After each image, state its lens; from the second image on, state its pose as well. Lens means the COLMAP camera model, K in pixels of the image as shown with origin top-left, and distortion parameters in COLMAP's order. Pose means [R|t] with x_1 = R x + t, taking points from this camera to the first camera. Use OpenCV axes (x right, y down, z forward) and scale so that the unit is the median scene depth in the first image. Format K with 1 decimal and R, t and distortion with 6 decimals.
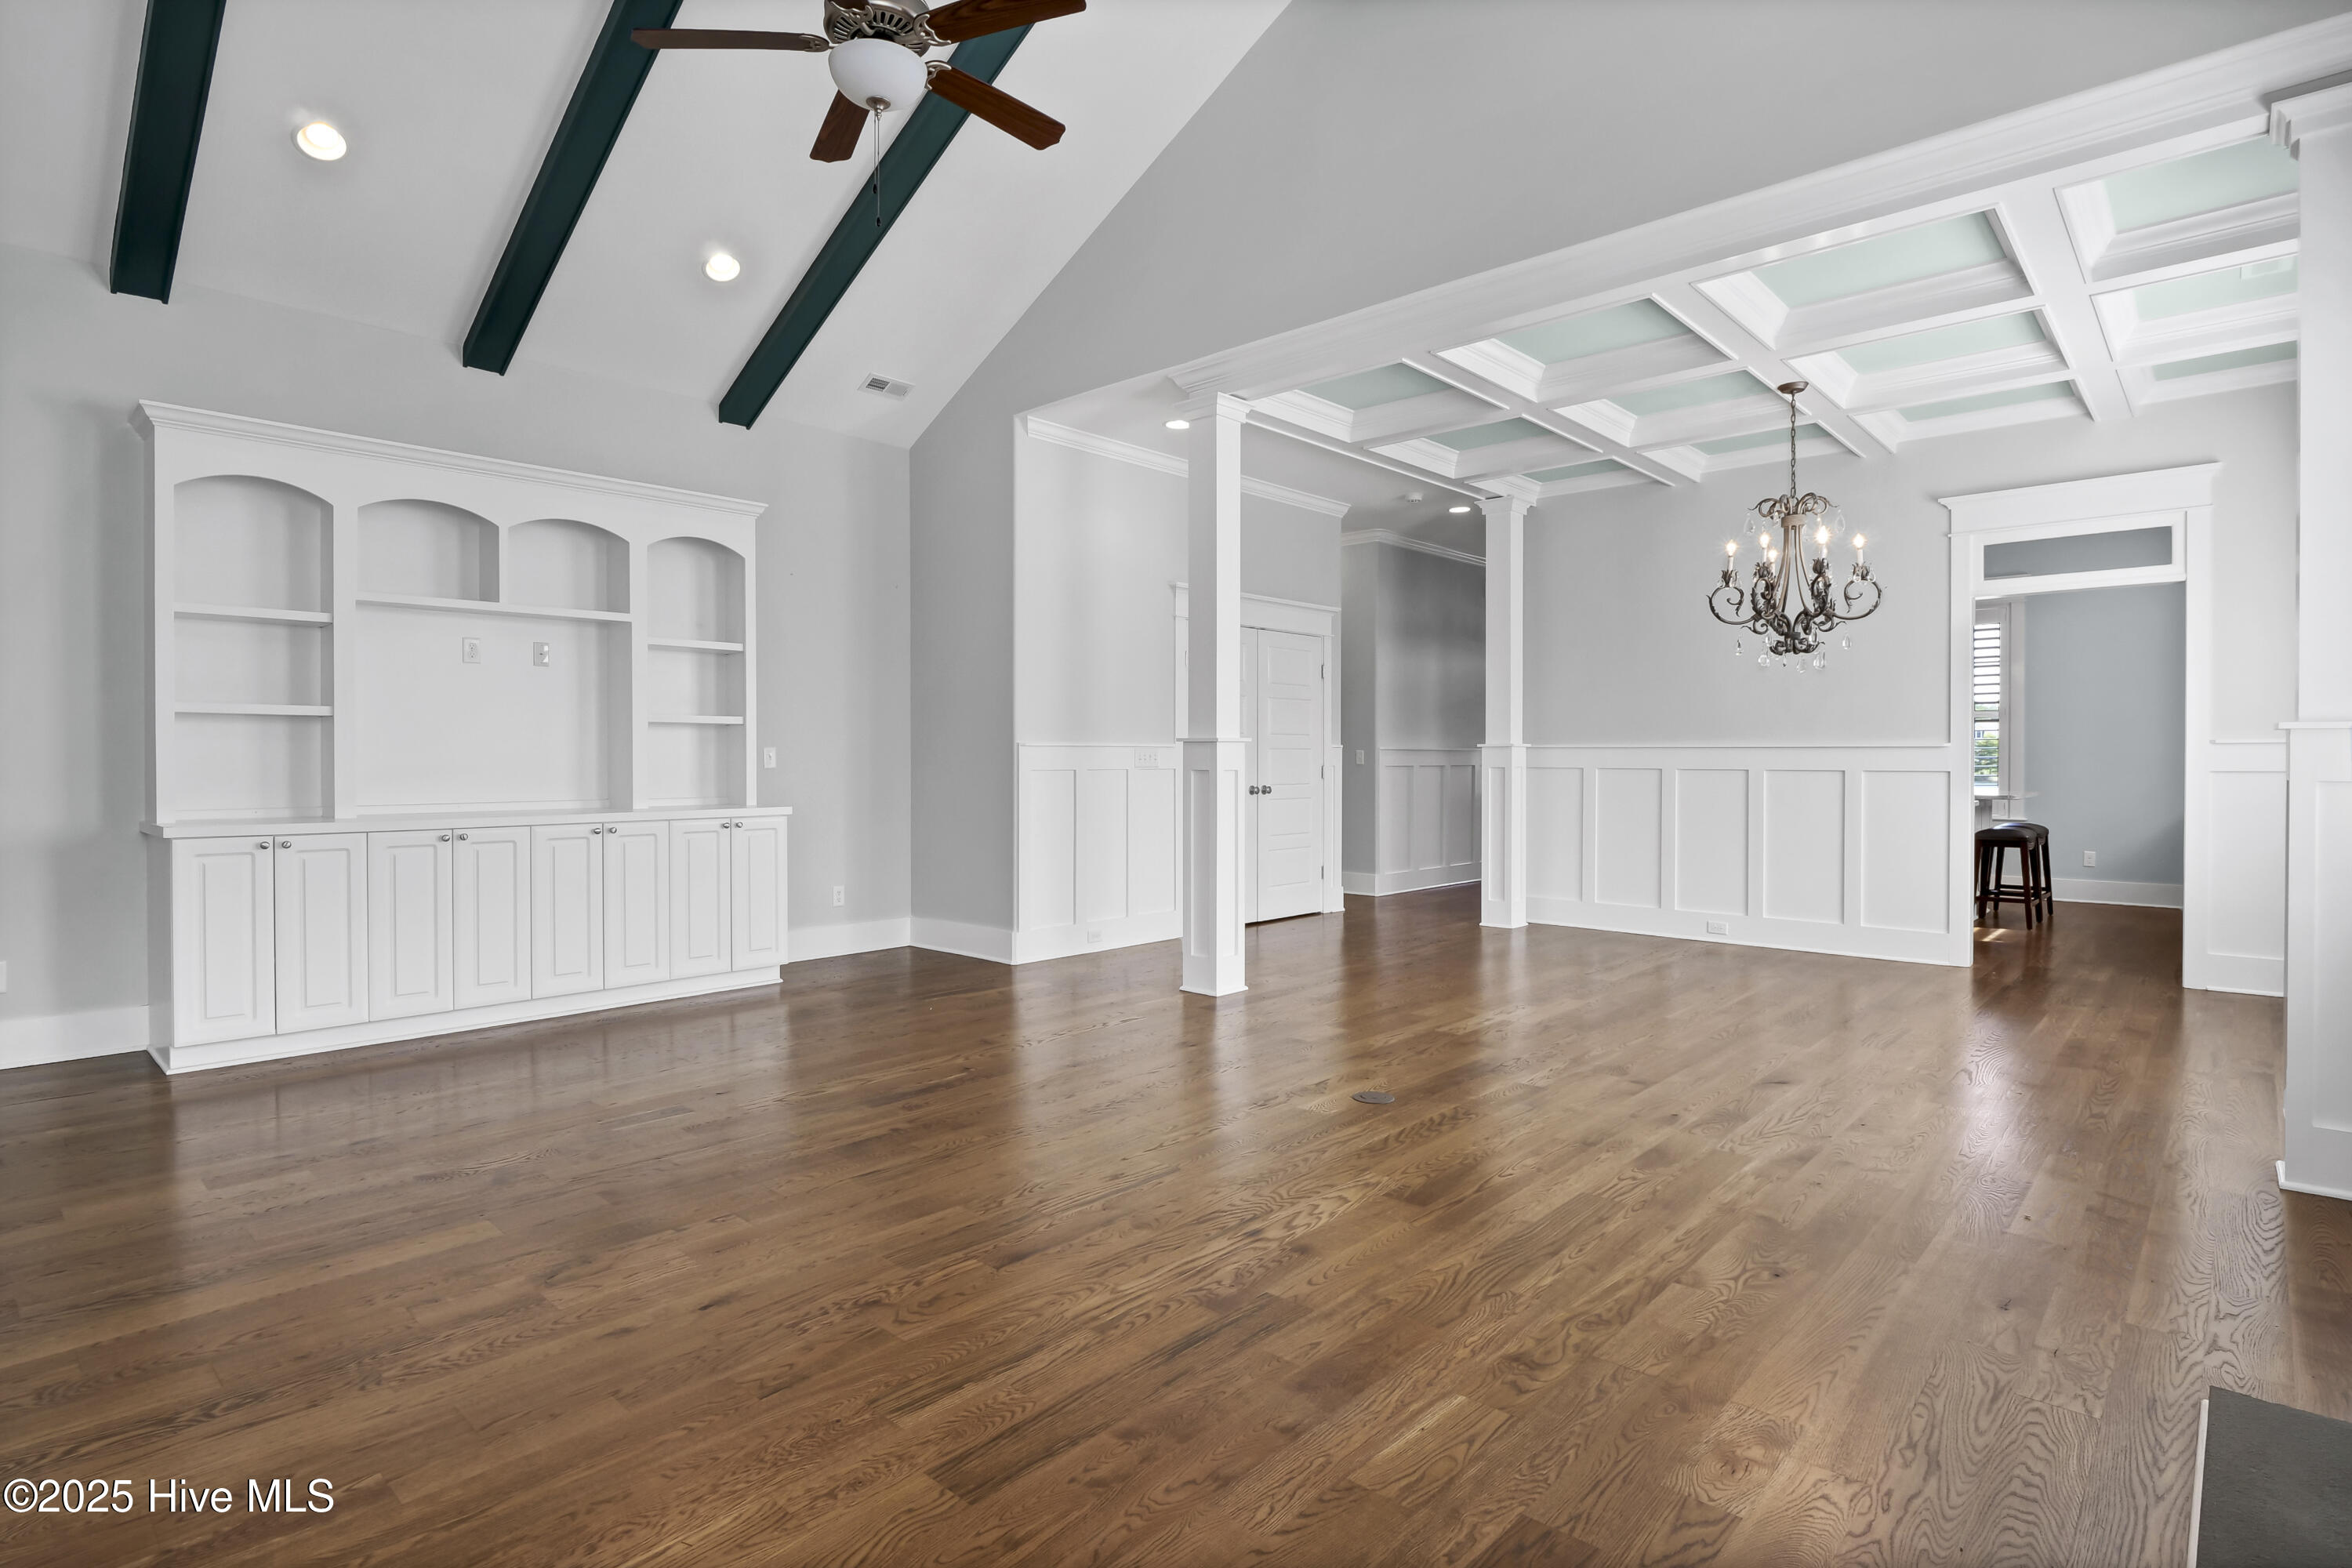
lens RADIAL K [[1179.1, 0, 1159.3], [0, 1179.1, 766.5], [0, 0, 1]] dist [-0.000991, -0.000502]
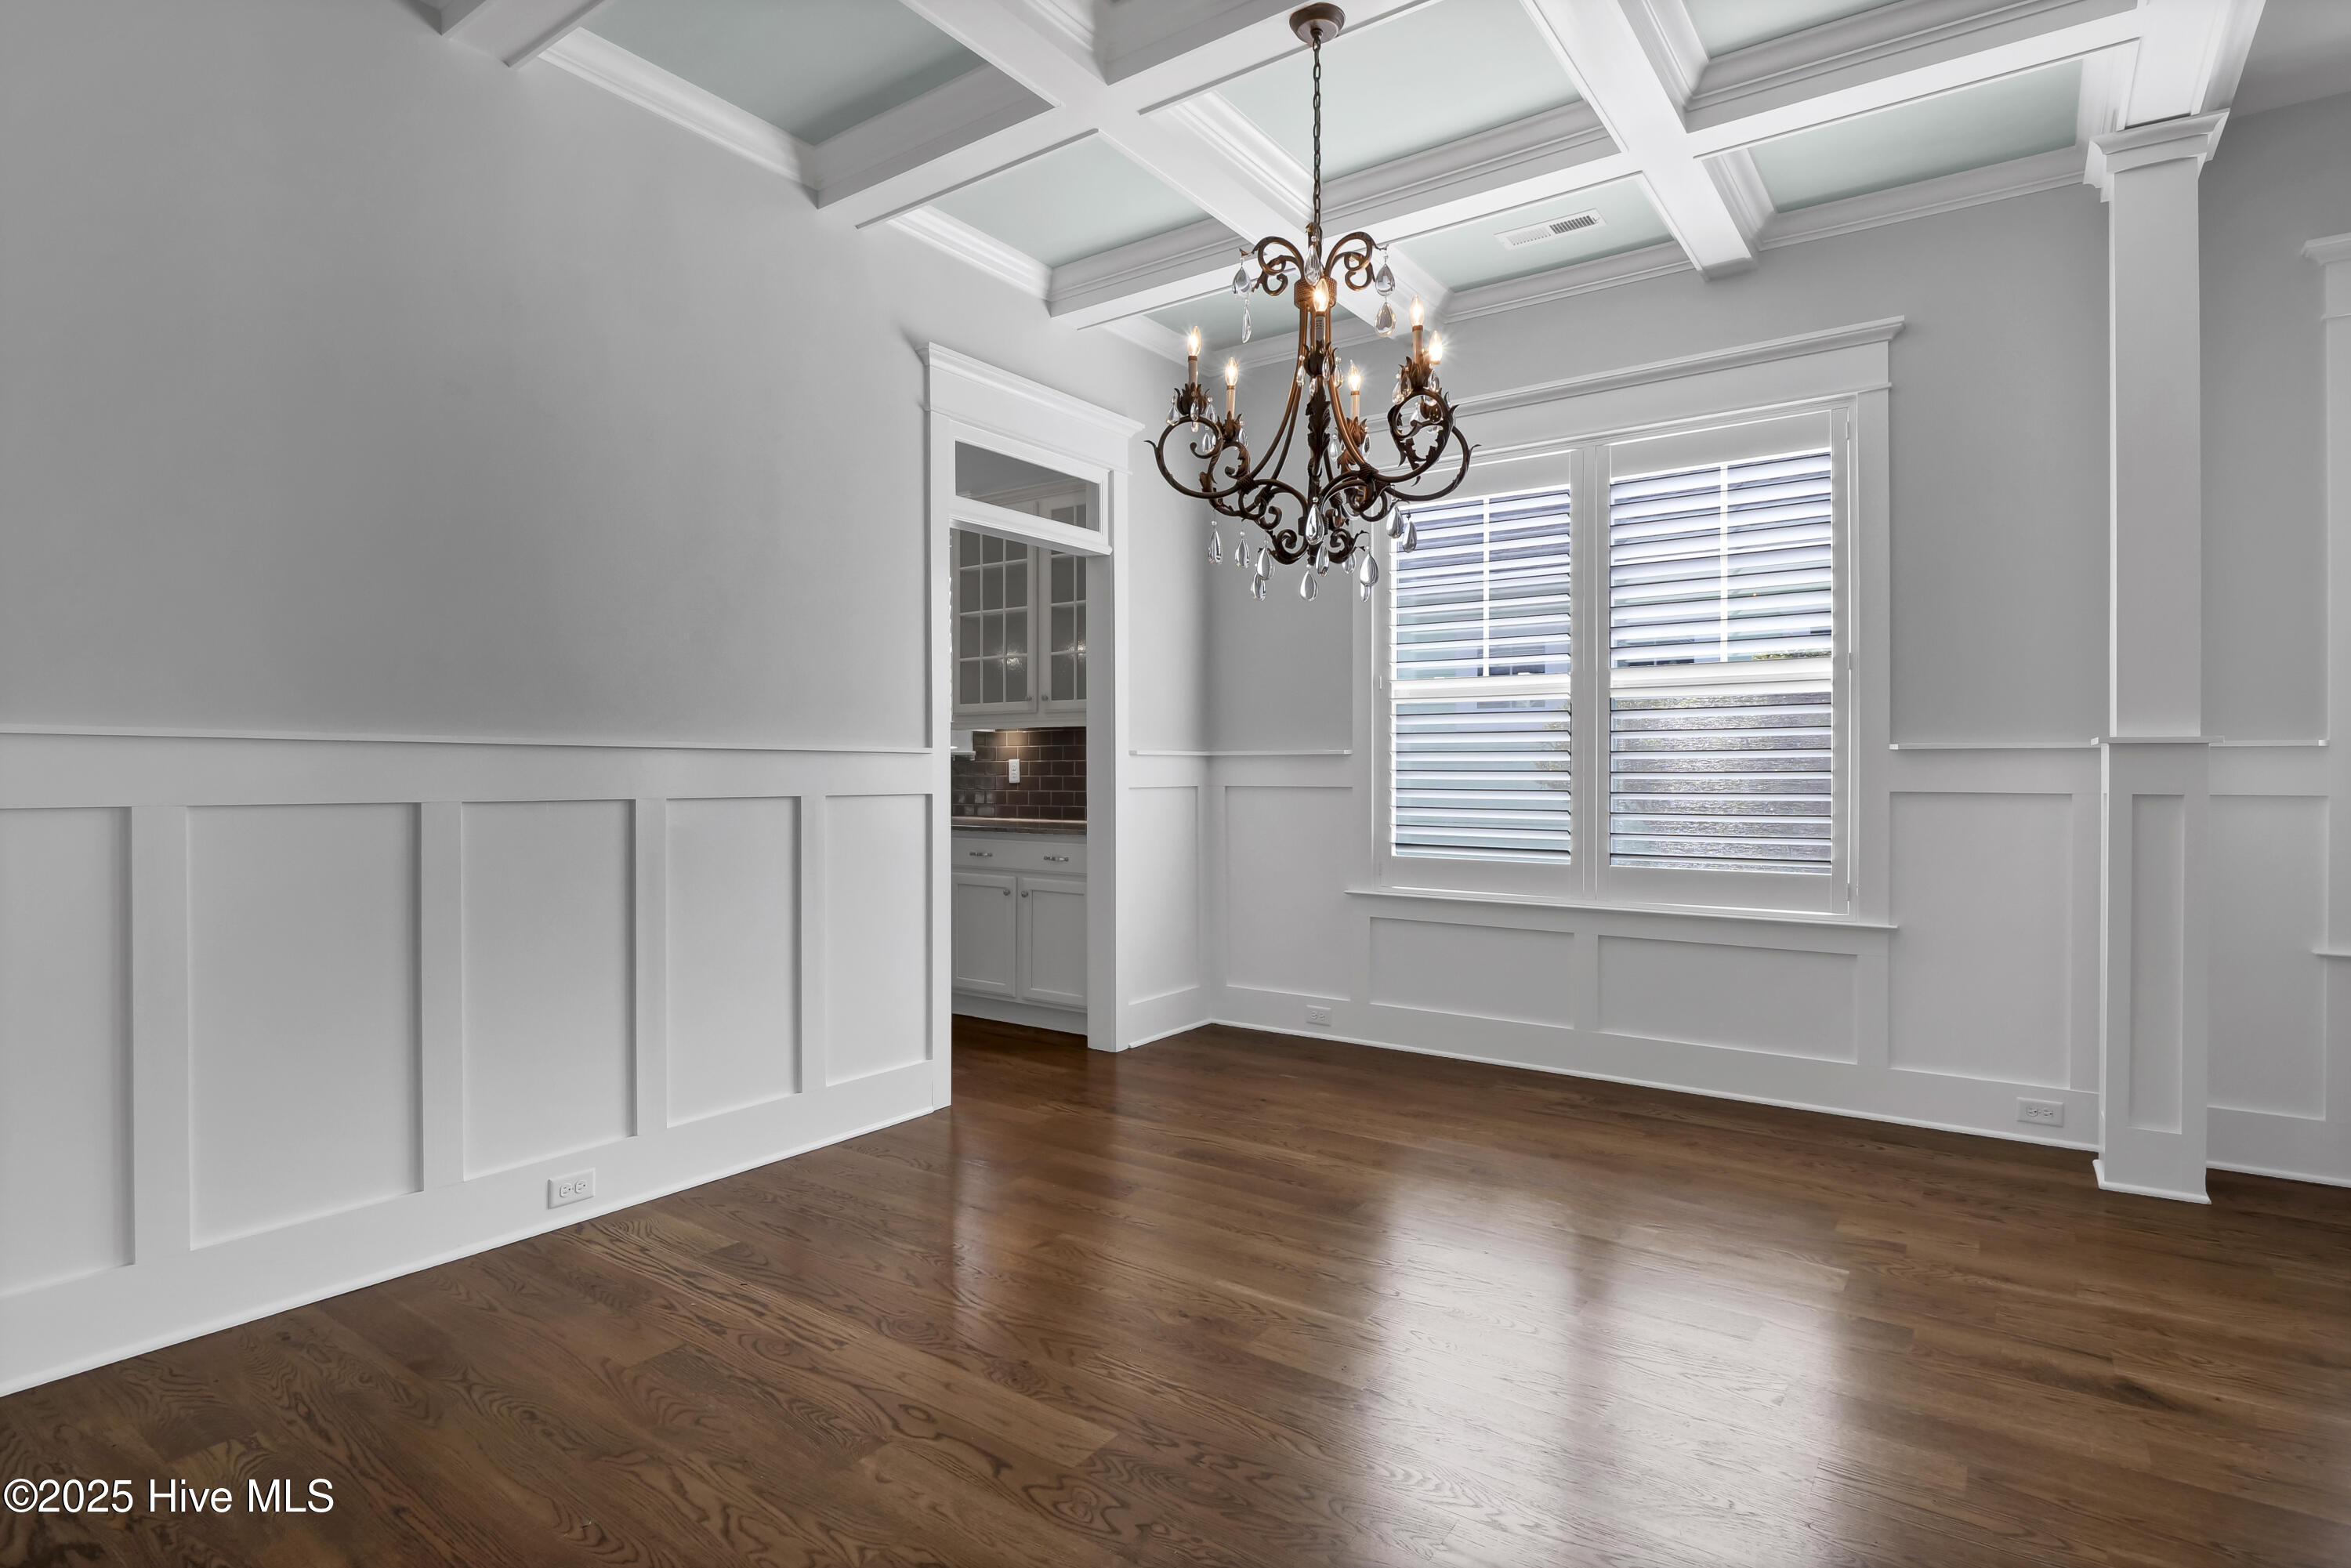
lens RADIAL K [[1178.6, 0, 1169.6], [0, 1178.6, 788.3], [0, 0, 1]] dist [-0.000991, -0.000502]
pose [[-0.129011, -0.011731, 0.991574, 0.053143], [0.006054, 0.999902, 0.012617, -0.005609], [-0.991625, 0.007631, -0.128927, 1.106558]]
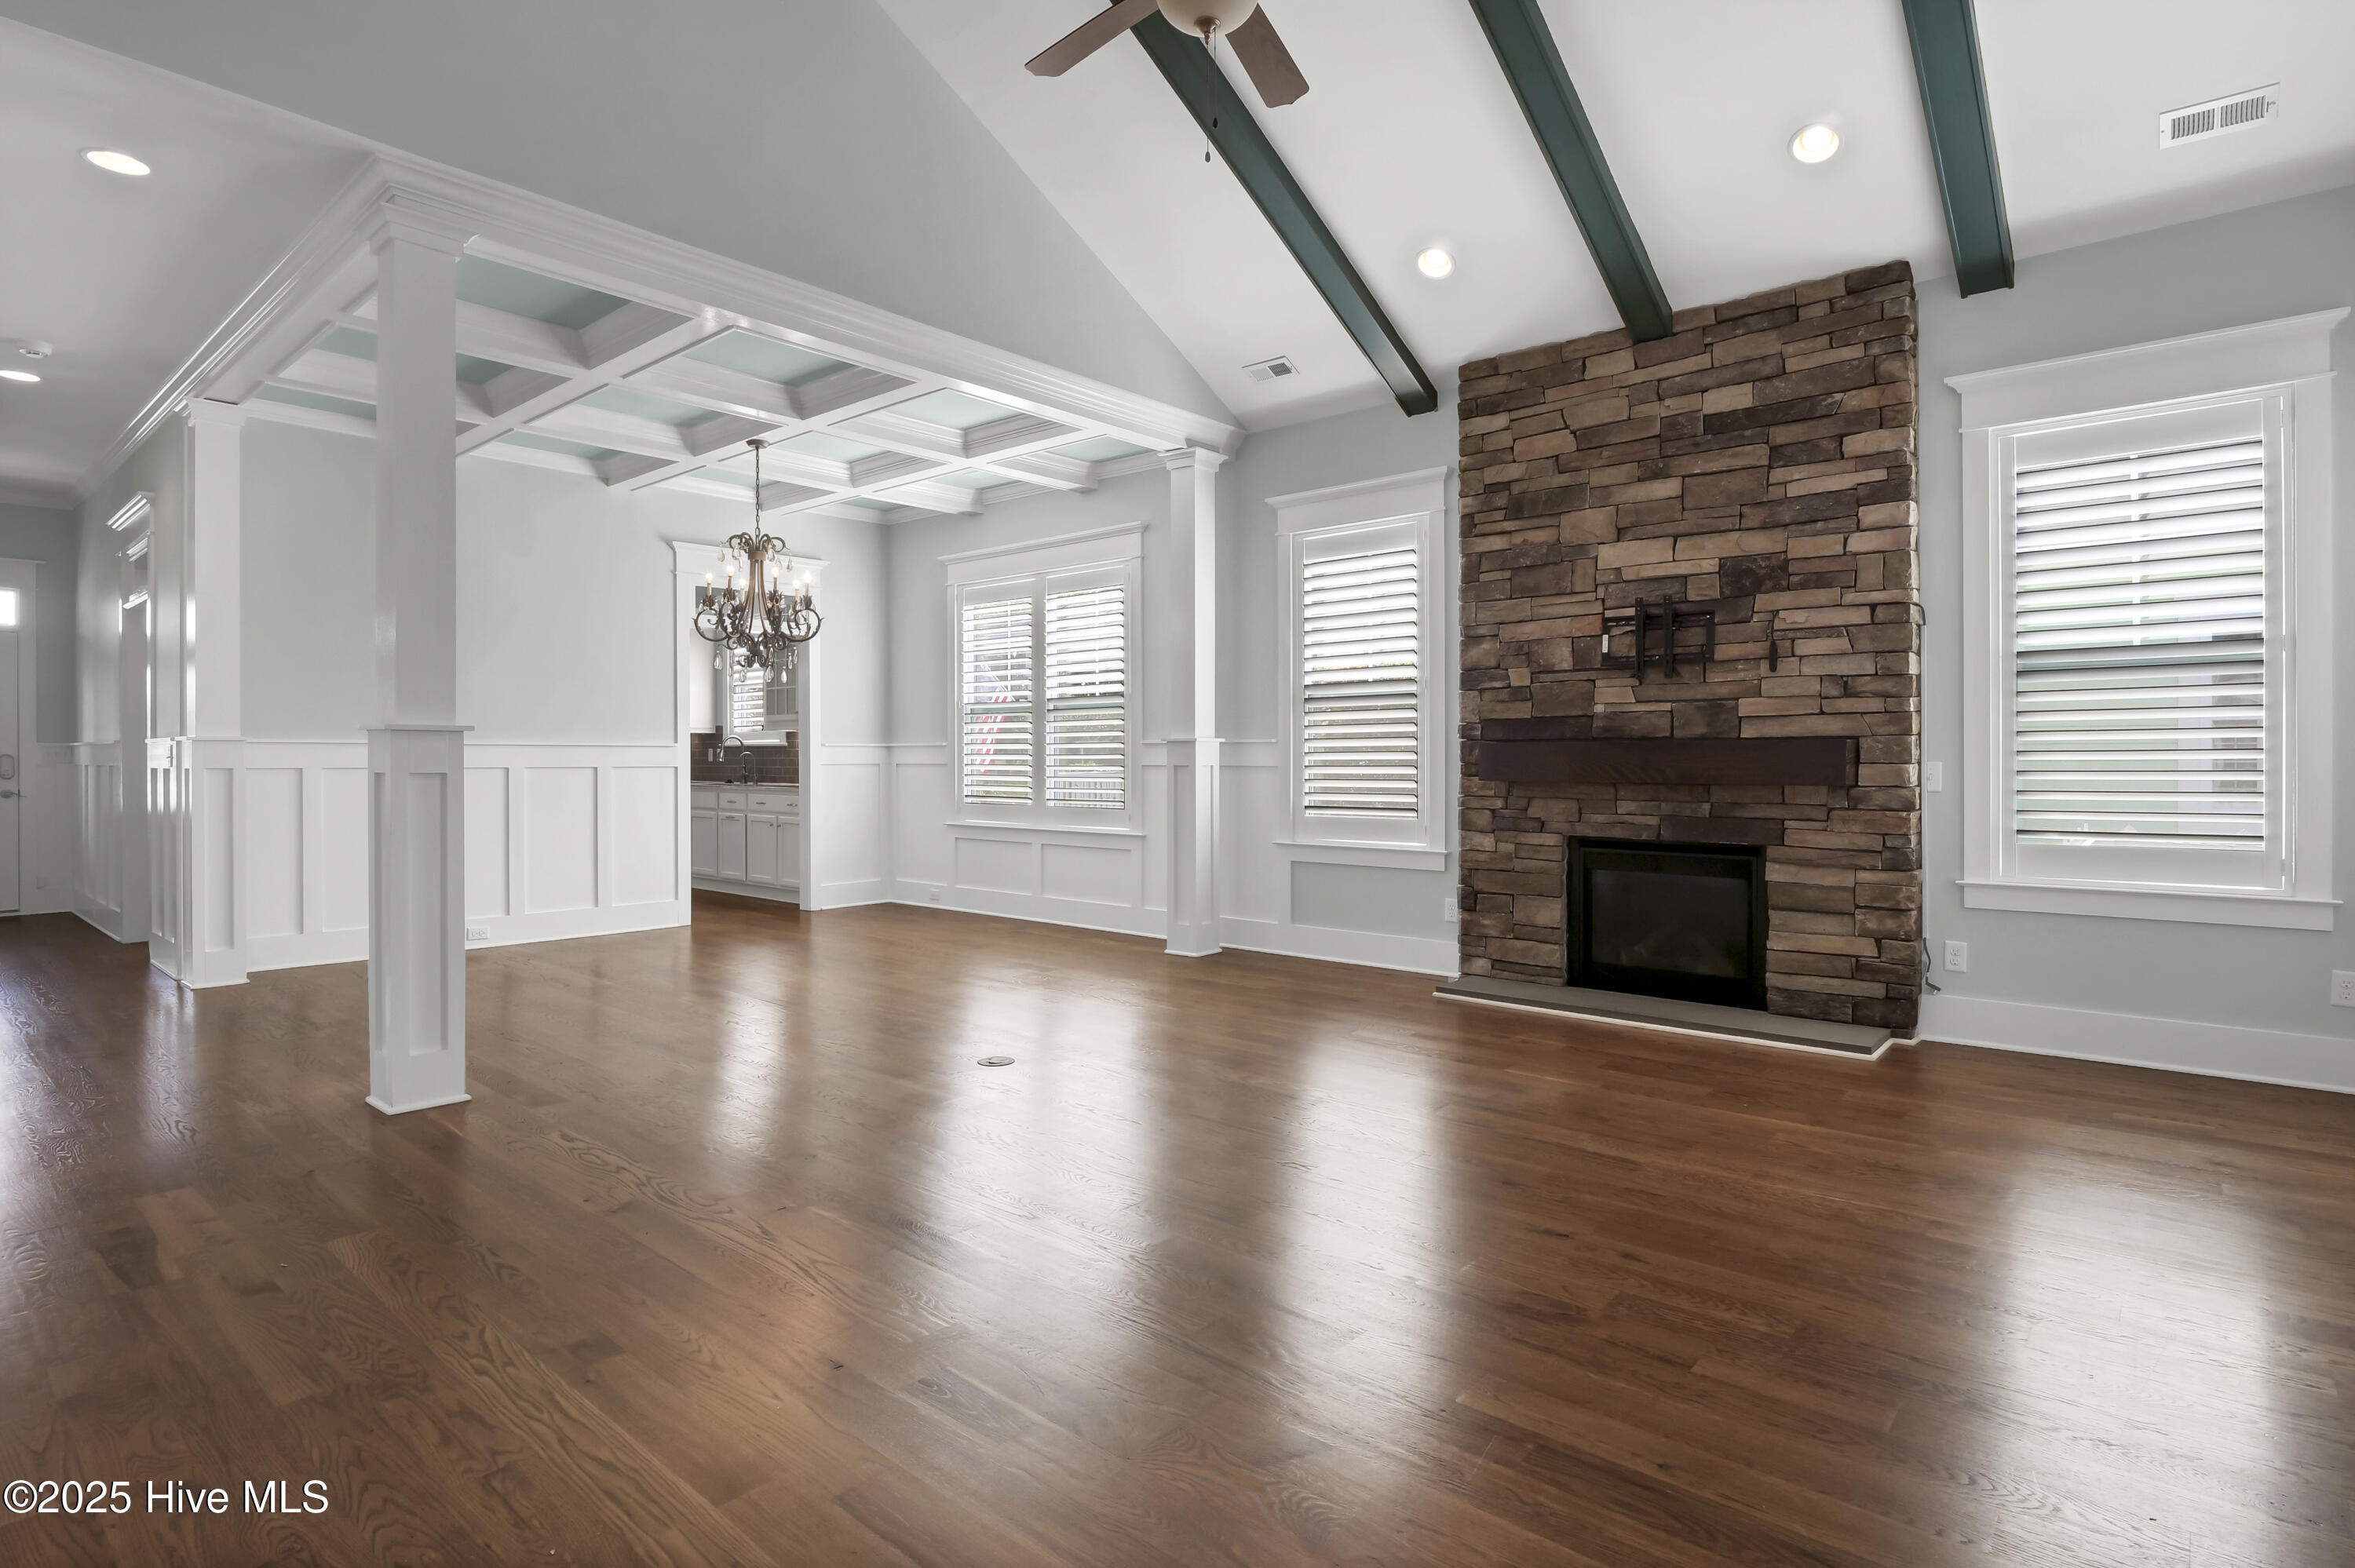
lens RADIAL K [[1180.4, 0, 1164.7], [0, 1180.4, 769.1], [0, 0, 1]] dist [-0.000991, -0.000502]
pose [[-0.024958, -0.013112, 0.999603, -0.652697], [0.010337, 0.999857, 0.013374, -0.005498], [-0.999635, 0.010667, -0.024819, 0.608030]]
